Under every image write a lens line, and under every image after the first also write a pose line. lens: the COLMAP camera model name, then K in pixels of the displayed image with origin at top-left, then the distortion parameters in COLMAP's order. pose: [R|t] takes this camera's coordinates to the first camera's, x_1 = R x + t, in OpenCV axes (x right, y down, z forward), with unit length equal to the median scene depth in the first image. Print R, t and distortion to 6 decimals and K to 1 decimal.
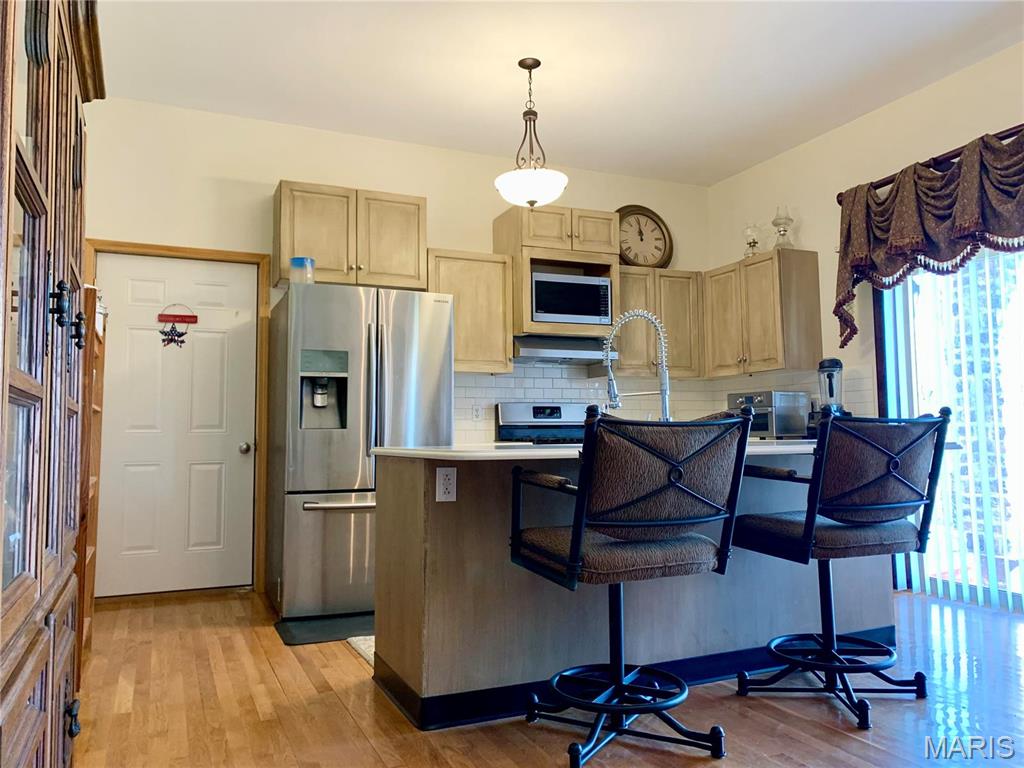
lens RADIAL K [[793.1, 0, 512.0], [0, 793.1, 384.0], [0, 0, 1]] dist [0.082913, -0.002981]
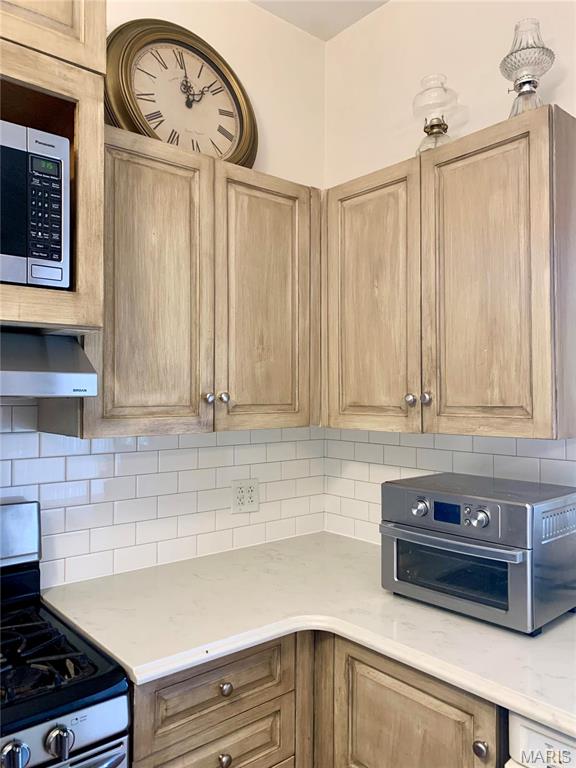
lens RADIAL K [[594.8, 0, 288.0], [0, 594.8, 384.0], [0, 0, 1]] dist [0.082913, -0.002981]
pose [[0.960092, 0.020788, 0.278910, 0.134187], [-0.033848, 0.998540, 0.042091, -0.047277], [-0.277627, -0.049851, 0.959395, 0.704275]]
